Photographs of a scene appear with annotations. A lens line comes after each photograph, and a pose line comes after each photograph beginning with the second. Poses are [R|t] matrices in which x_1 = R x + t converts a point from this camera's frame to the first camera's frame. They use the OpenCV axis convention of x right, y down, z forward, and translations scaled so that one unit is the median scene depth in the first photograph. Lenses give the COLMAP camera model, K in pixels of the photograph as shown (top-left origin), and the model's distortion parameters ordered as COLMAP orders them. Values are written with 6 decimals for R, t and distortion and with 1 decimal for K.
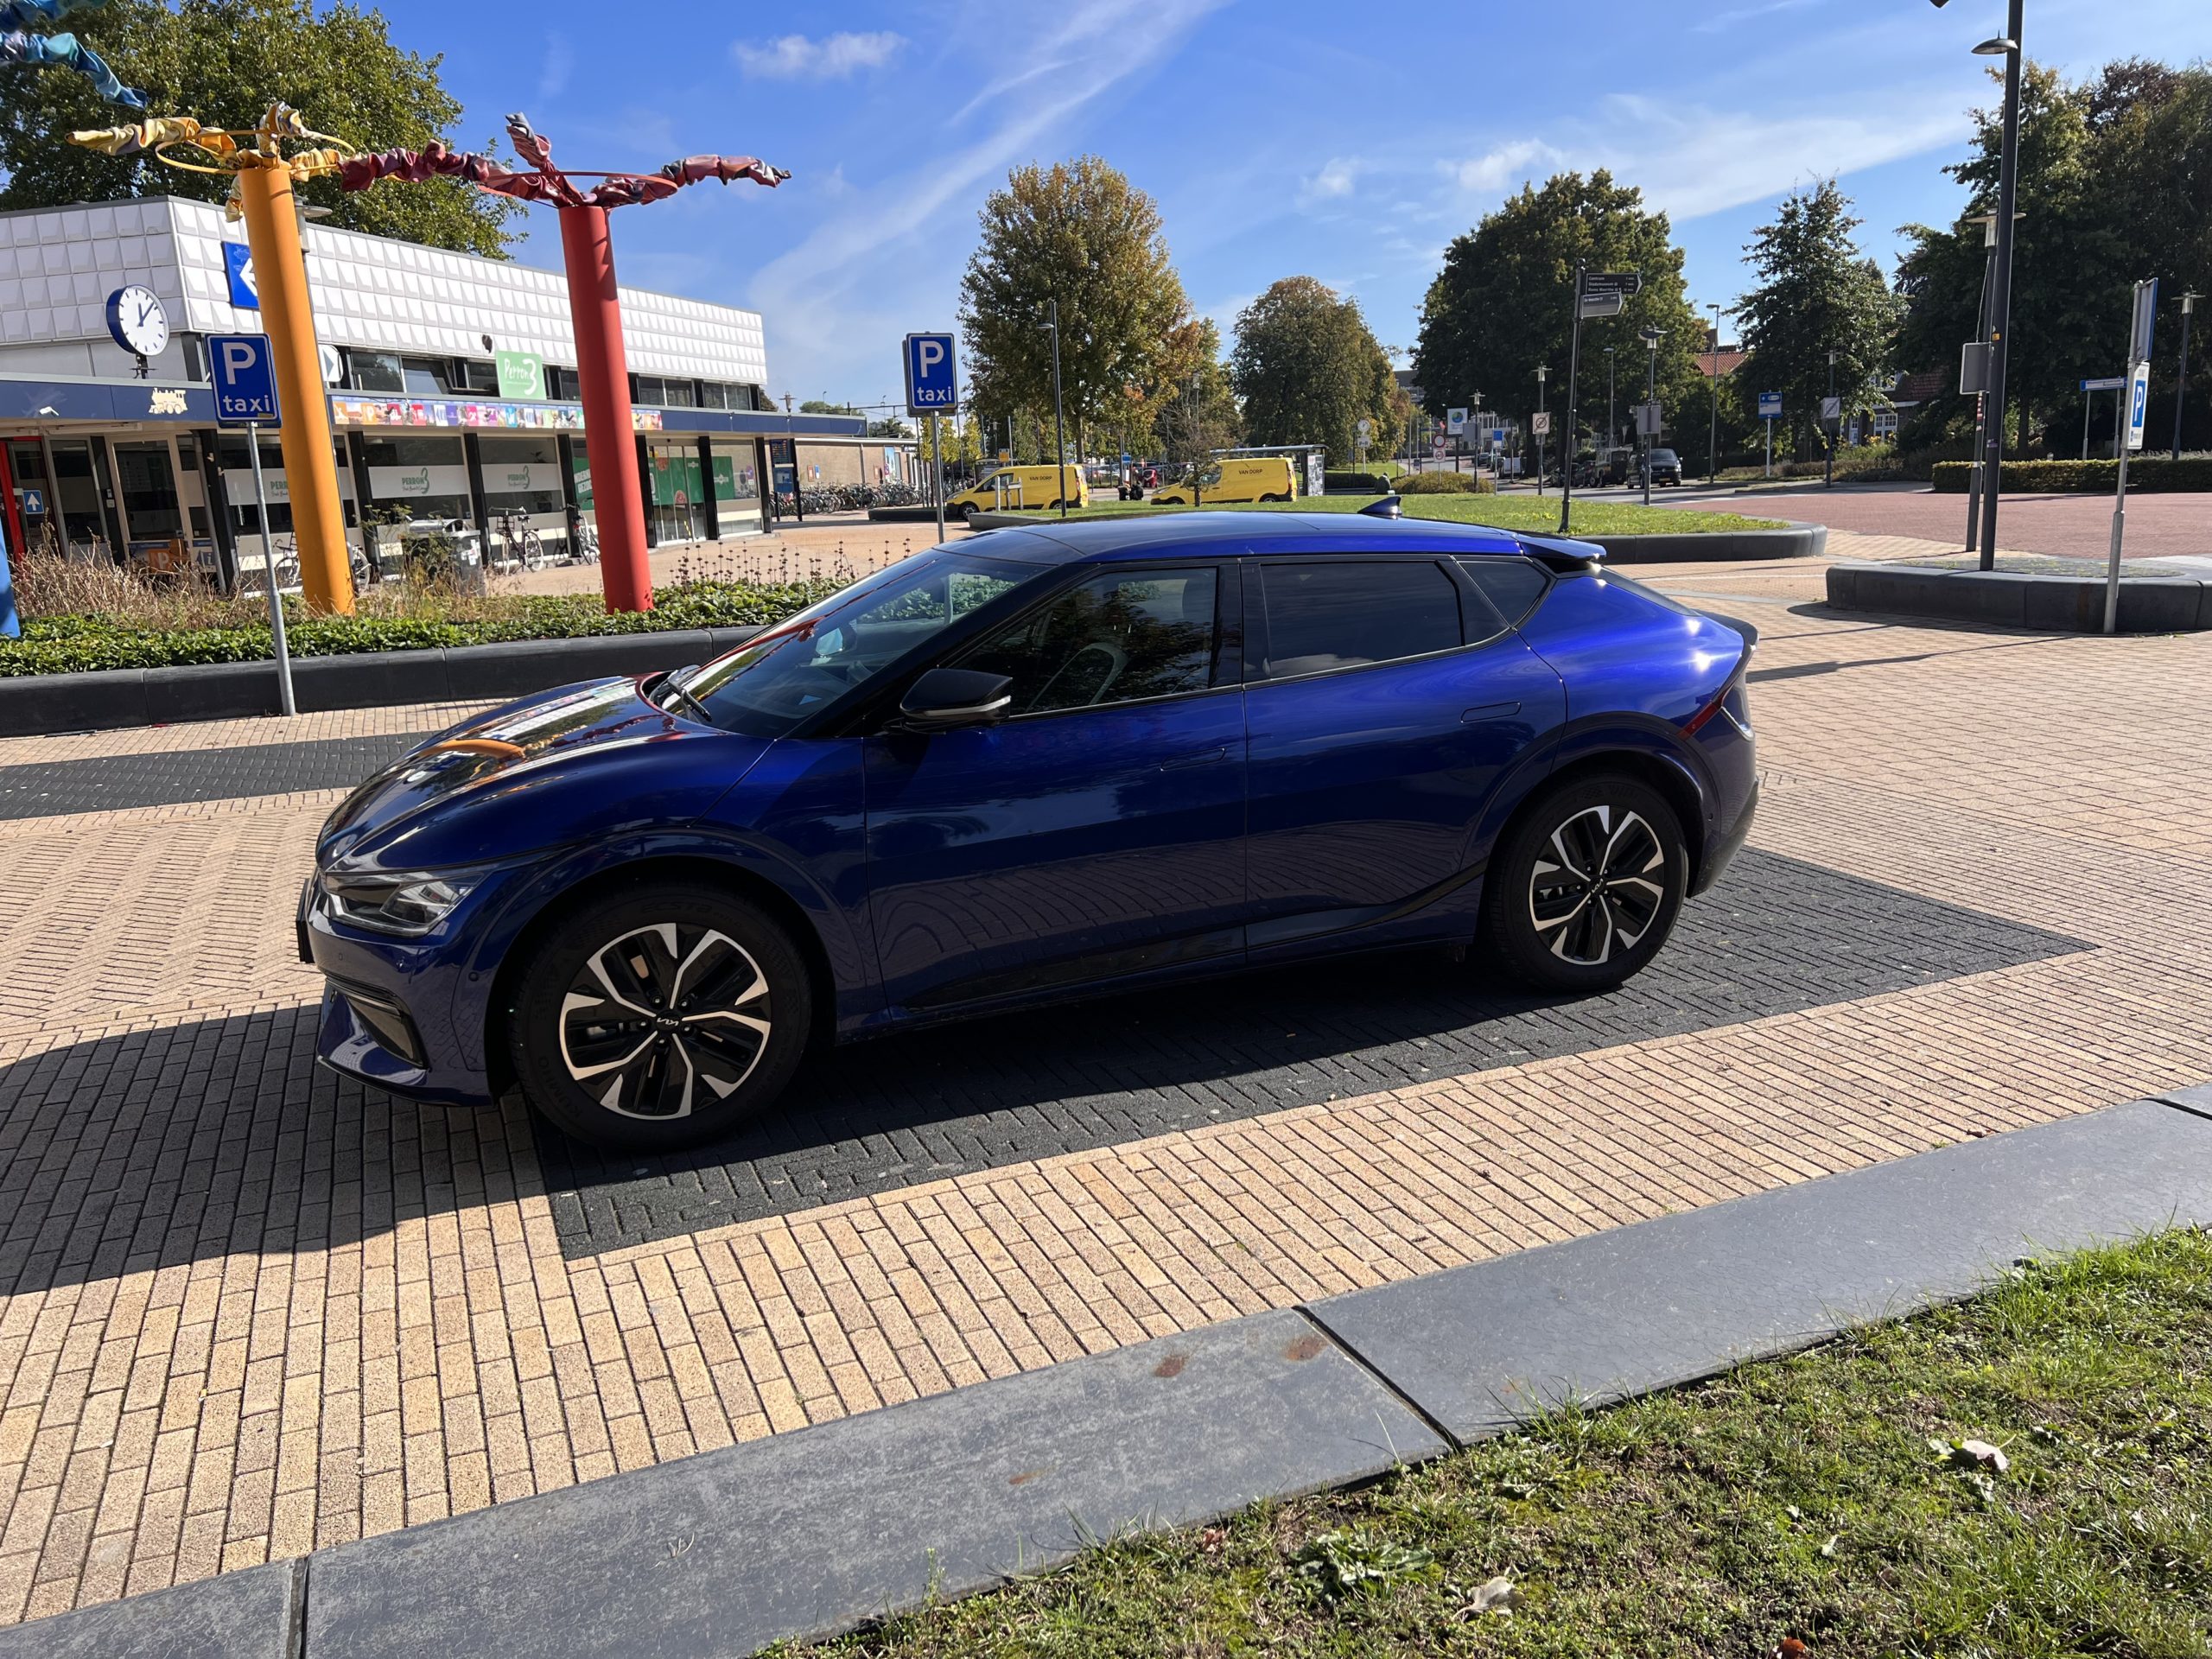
lens RADIAL K [[1654.6, 0, 1115.6], [0, 1654.6, 827.6], [0, 0, 1]] dist [0.050869, -0.053302]
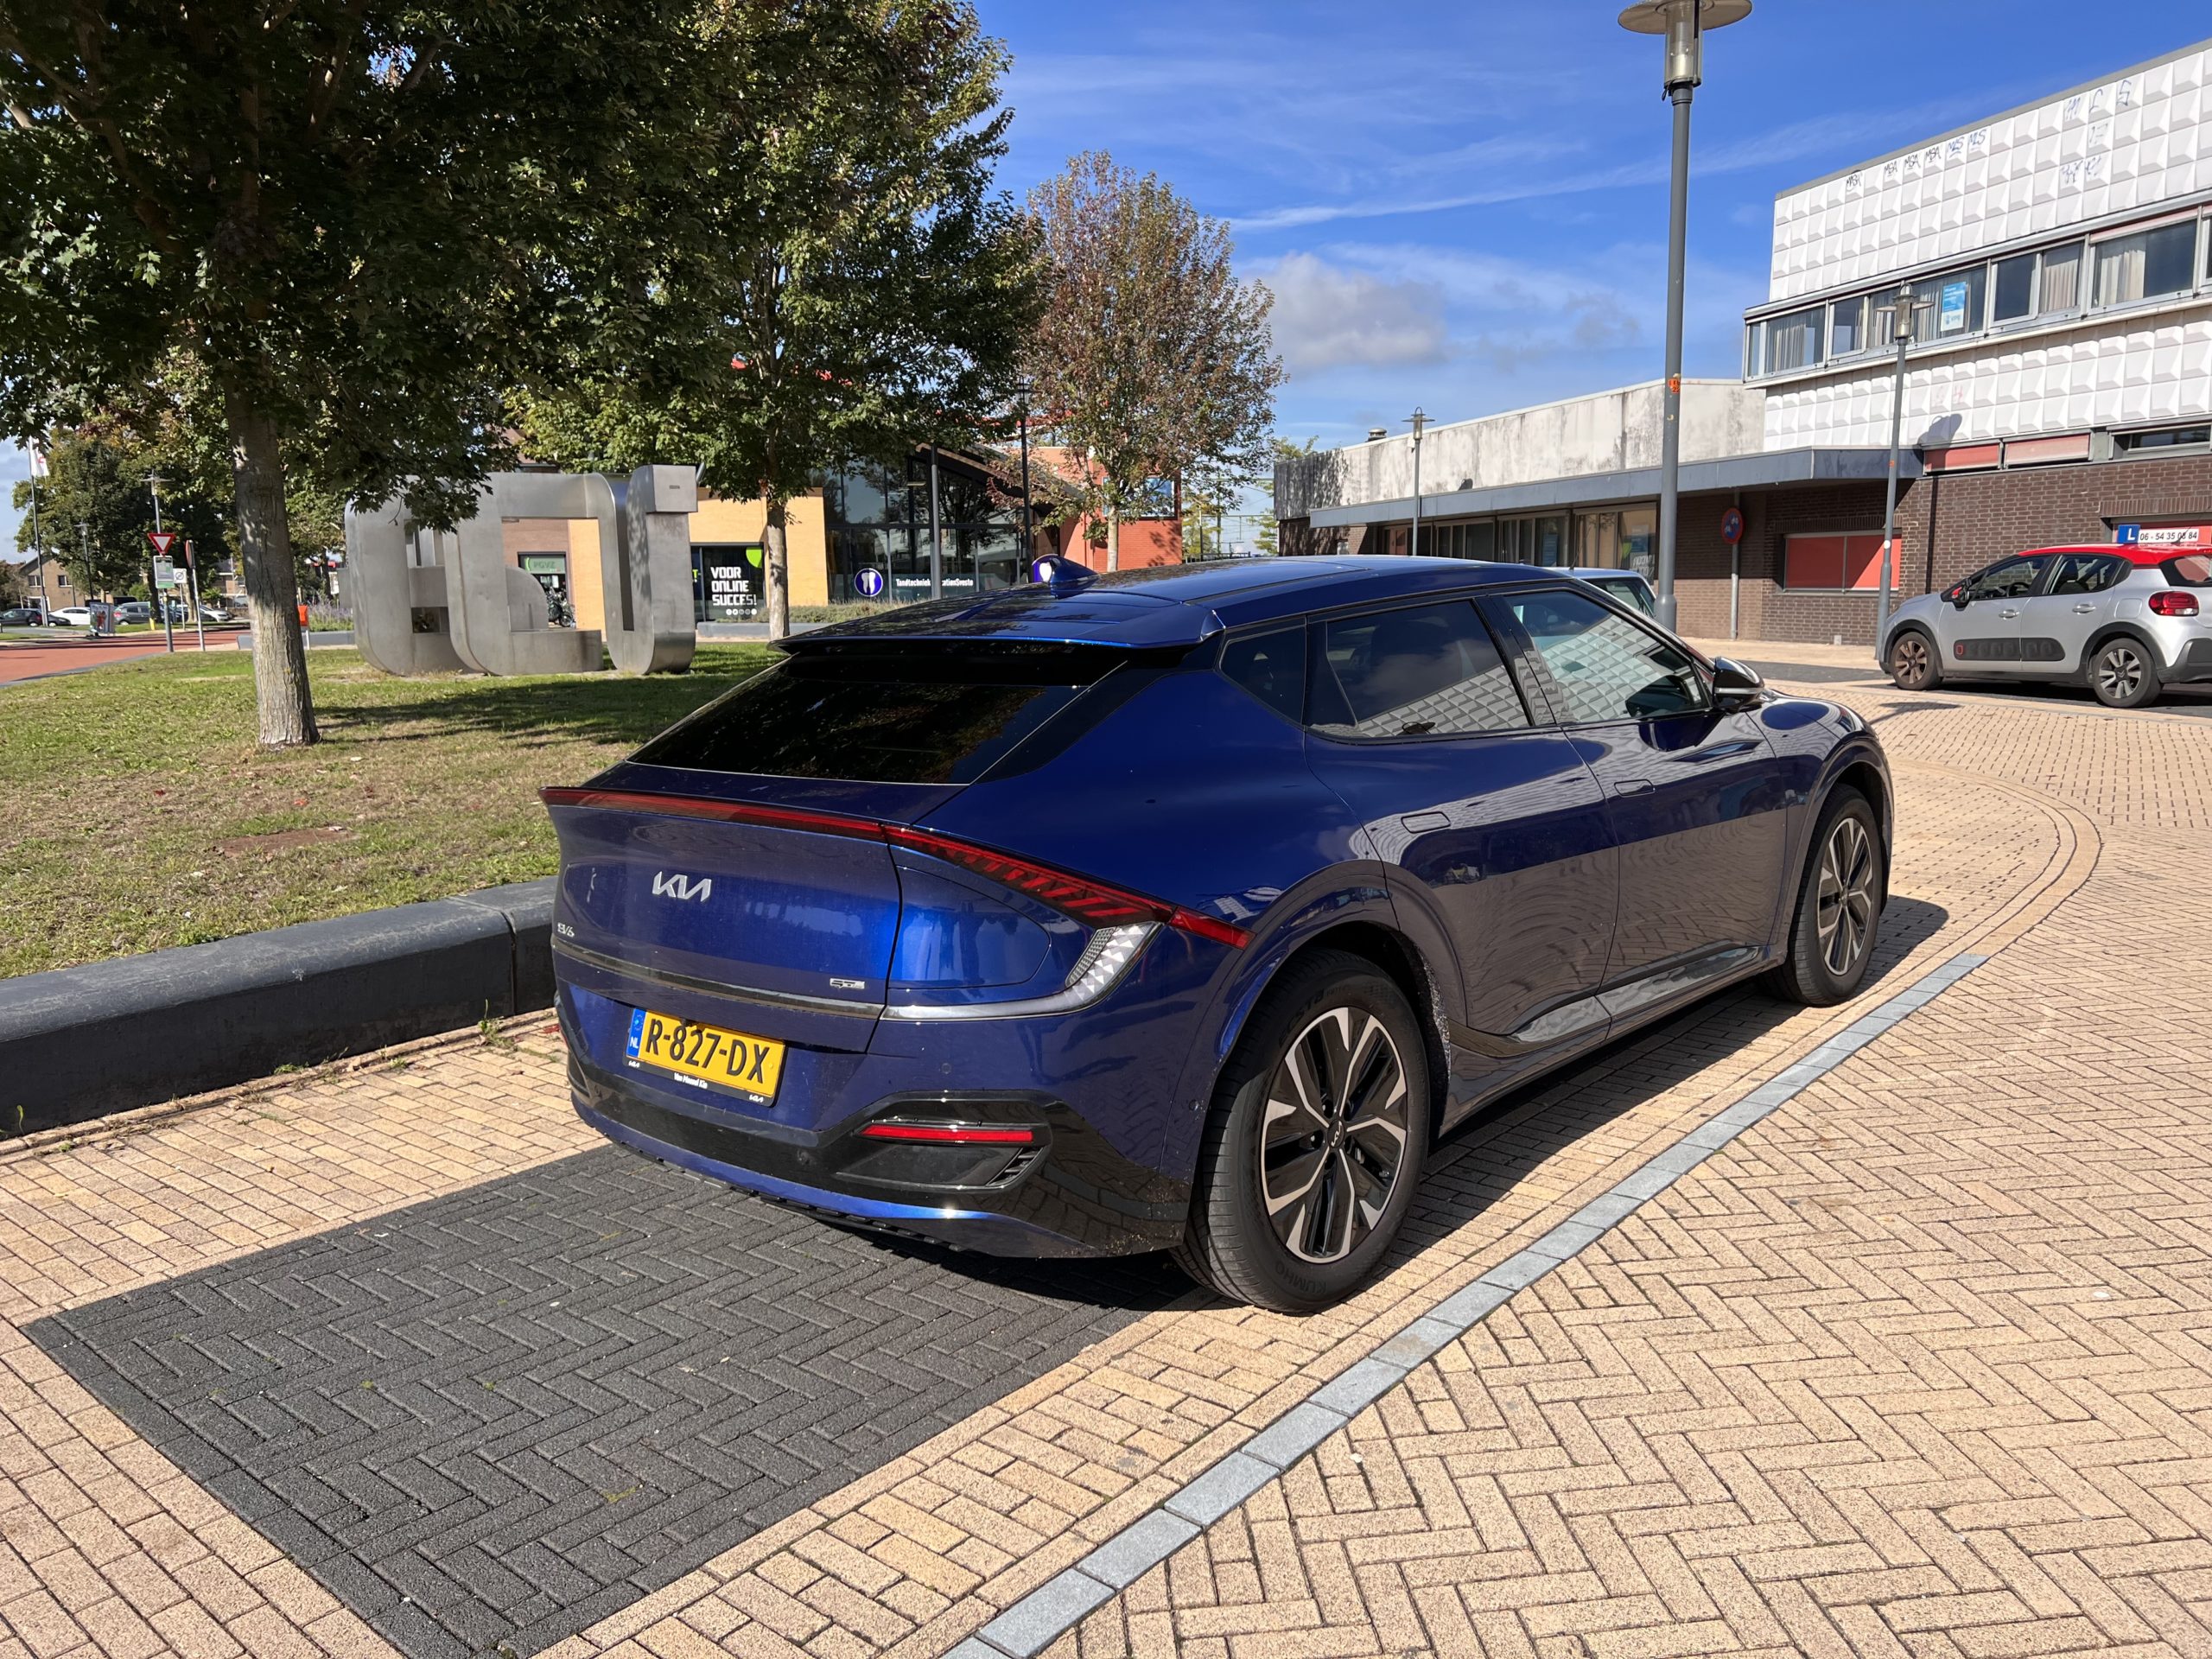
lens RADIAL K [[1654.7, 0, 1111.1], [0, 1654.7, 832.4], [0, 0, 1]] dist [0.056453, -0.062717]
pose [[-0.903668, 0.126811, -0.409027, 0.109700], [-0.032265, 0.932273, 0.360315, -0.084165], [0.427017, 0.338802, -0.838373, 0.401193]]
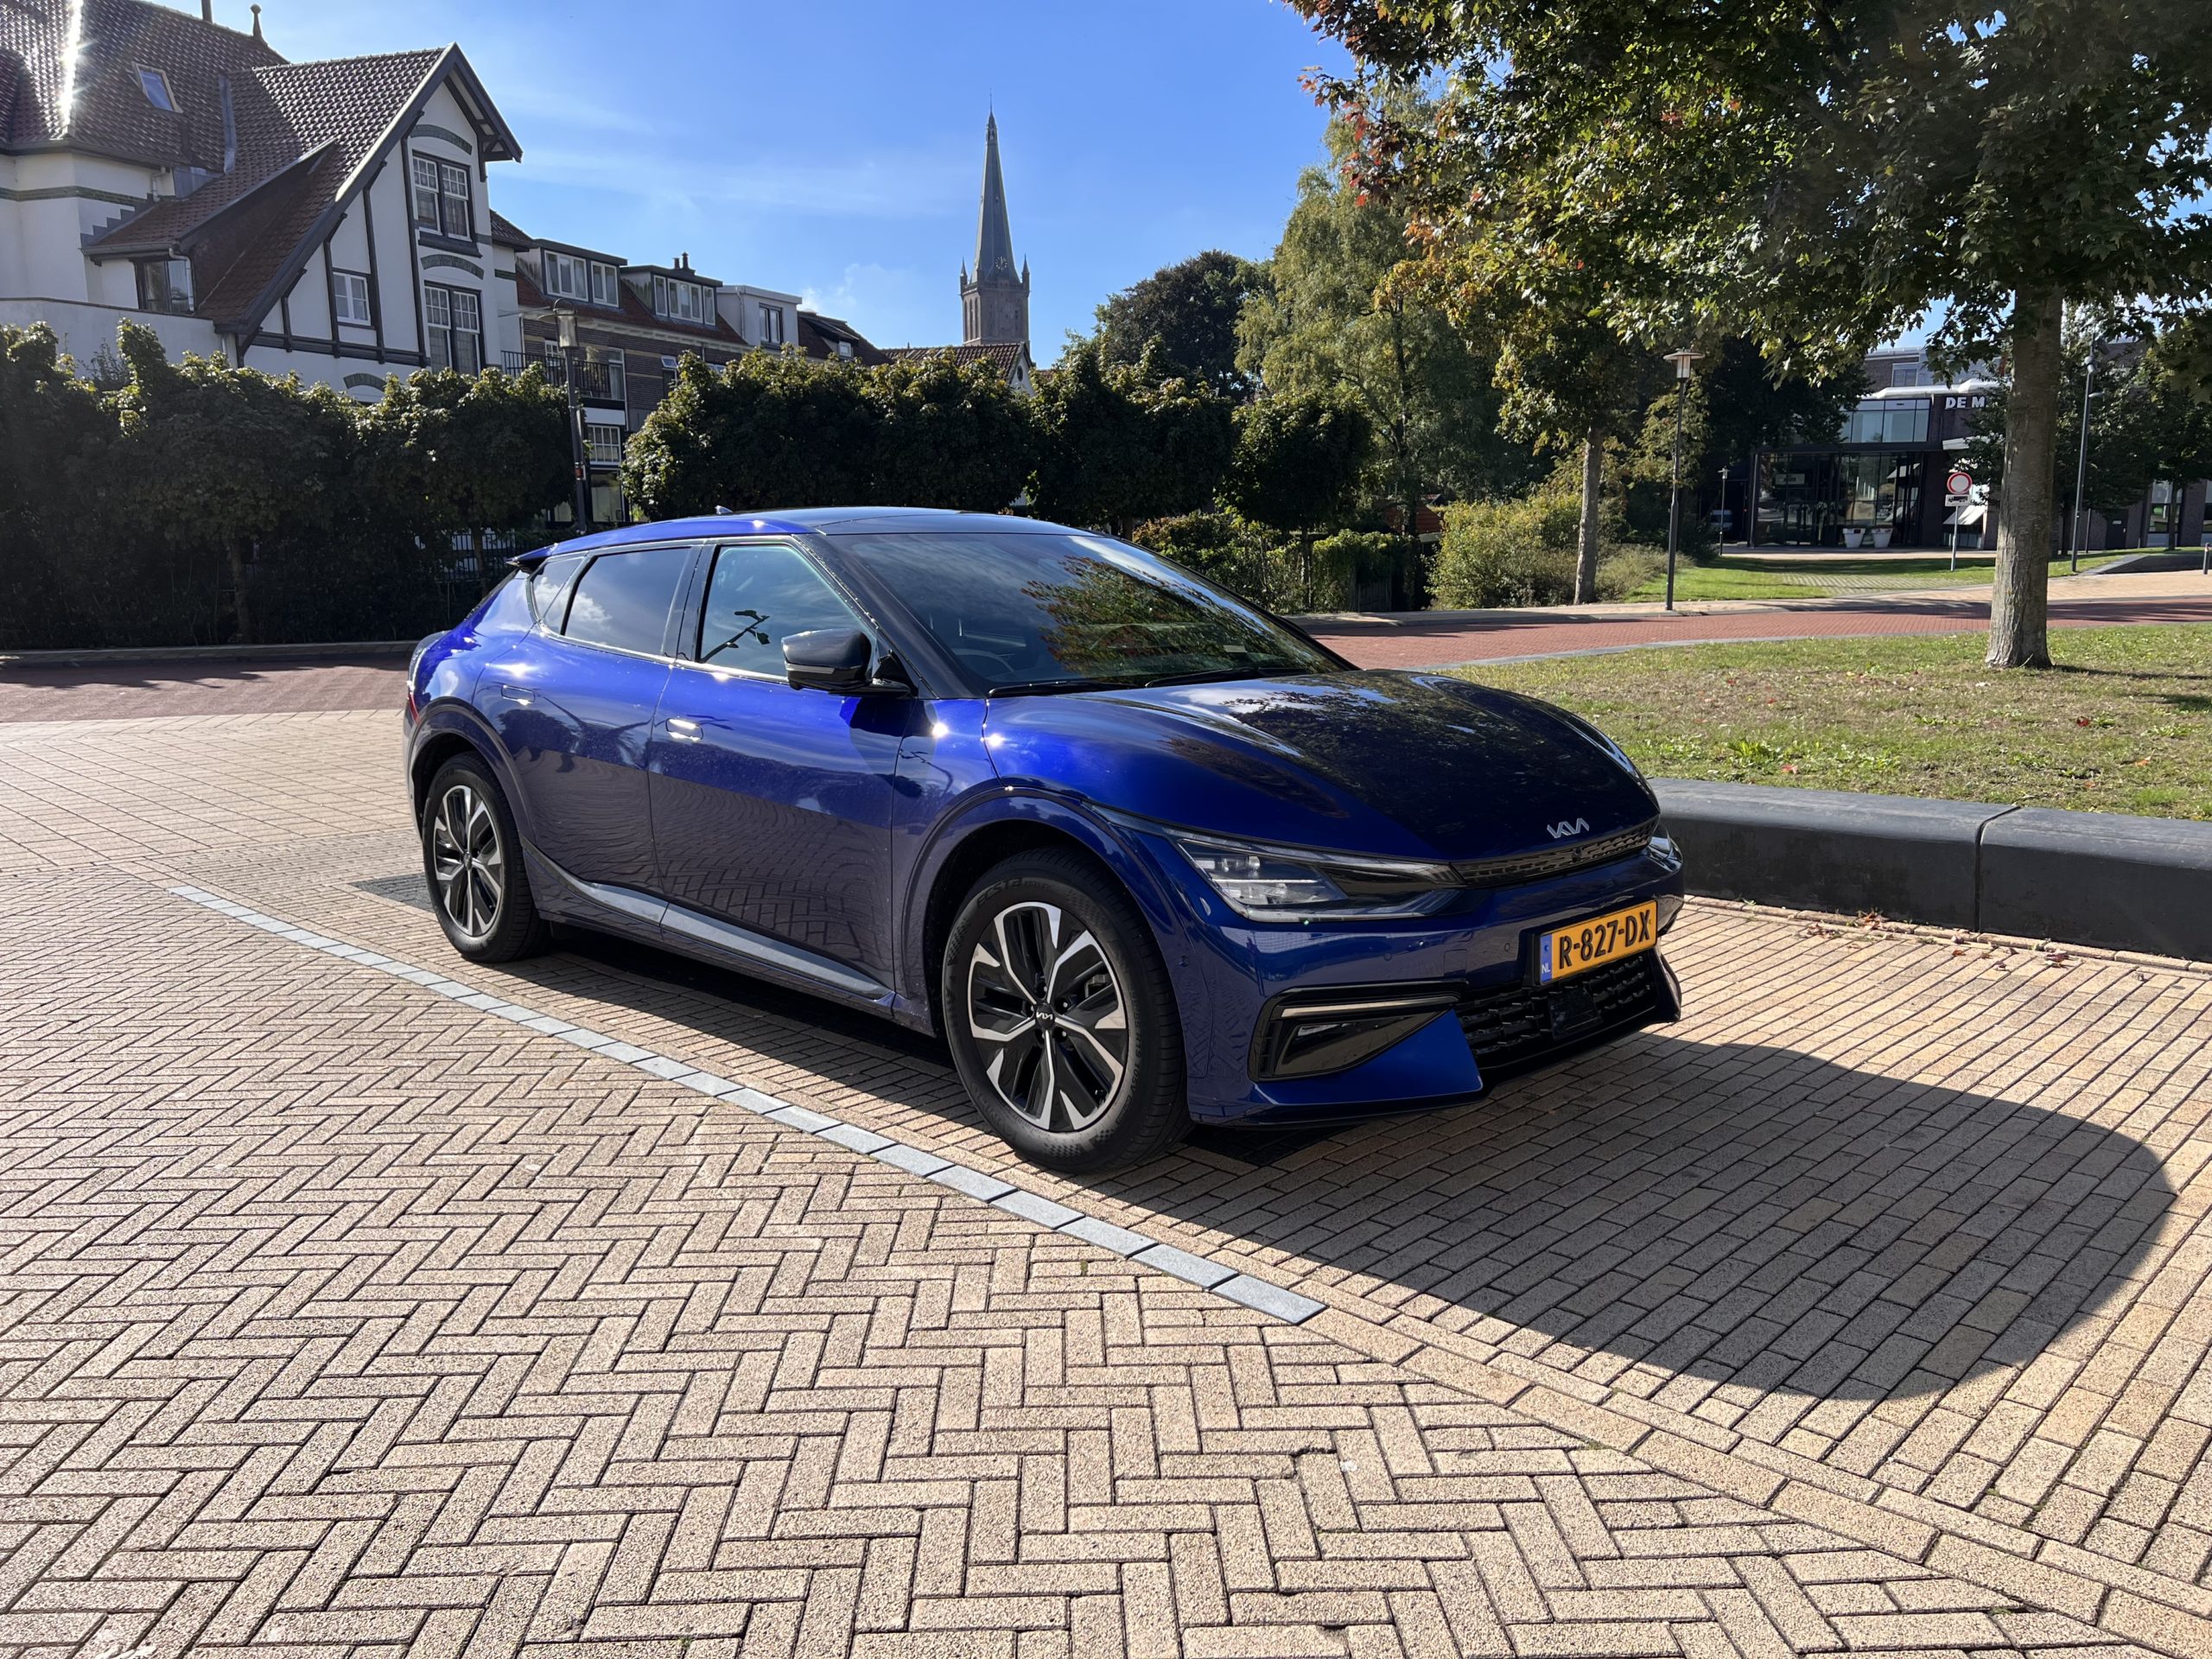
lens RADIAL K [[1659.7, 0, 1126.6], [0, 1659.7, 823.9], [0, 0, 1]] dist [0.048600, -0.048801]
pose [[-0.389225, -0.116174, 0.913788, -0.224541], [0.223650, 0.950413, 0.216093, -0.044215], [-0.893580, 0.288478, -0.343942, 0.293279]]
